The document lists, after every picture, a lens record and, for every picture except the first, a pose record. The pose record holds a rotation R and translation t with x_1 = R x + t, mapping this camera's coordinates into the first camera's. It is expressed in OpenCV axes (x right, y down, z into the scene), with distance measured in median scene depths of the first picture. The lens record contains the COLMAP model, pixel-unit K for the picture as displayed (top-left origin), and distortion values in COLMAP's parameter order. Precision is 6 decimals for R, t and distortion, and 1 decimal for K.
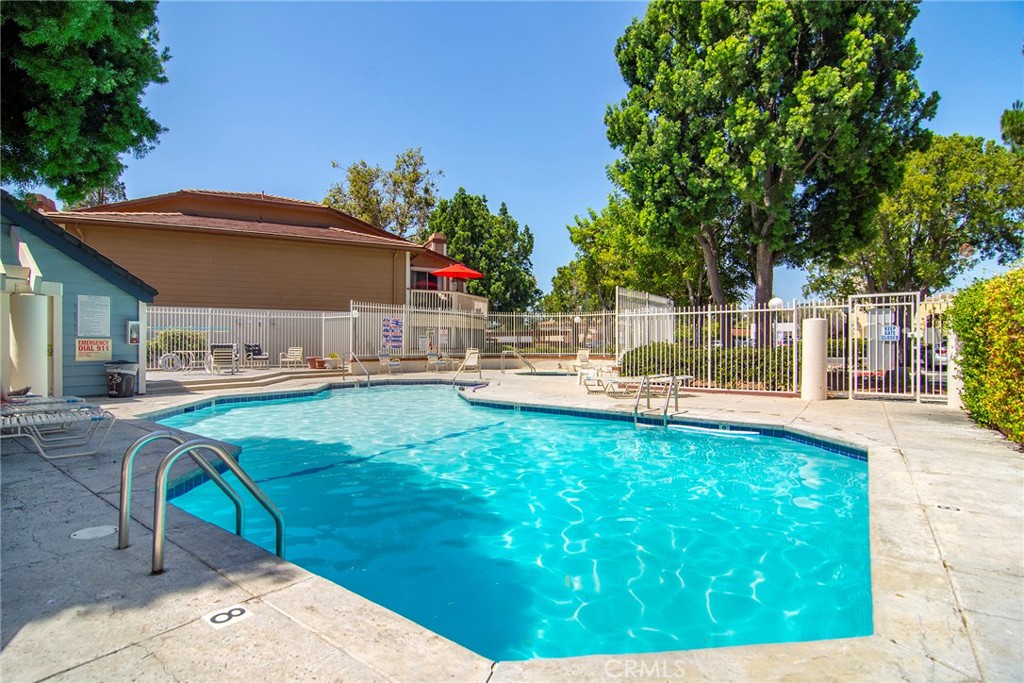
lens RADIAL K [[491.8, 0, 512.0], [0, 491.8, 341.5], [0, 0, 1]] dist [-0.000292, -0.000257]
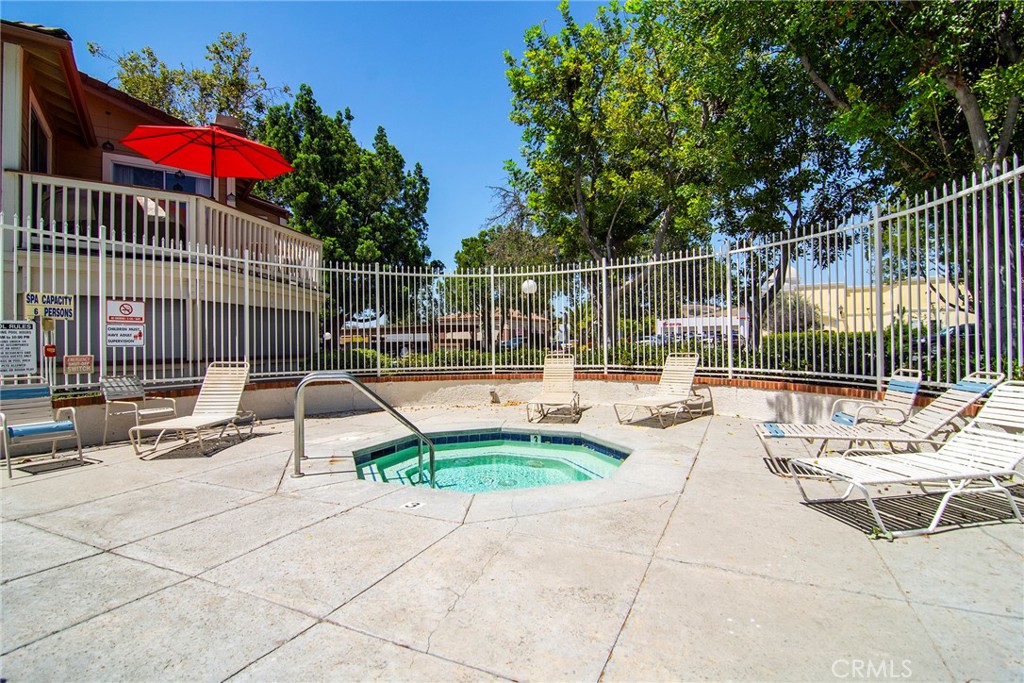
lens RADIAL K [[491.8, 0, 512.0], [0, 491.8, 341.5], [0, 0, 1]] dist [-0.000292, -0.000257]
pose [[0.978889, -0.013658, 0.203933, 0.017949], [0.013150, 0.999906, 0.003847, 0.001389], [-0.203967, -0.001085, 0.978977, 0.373840]]
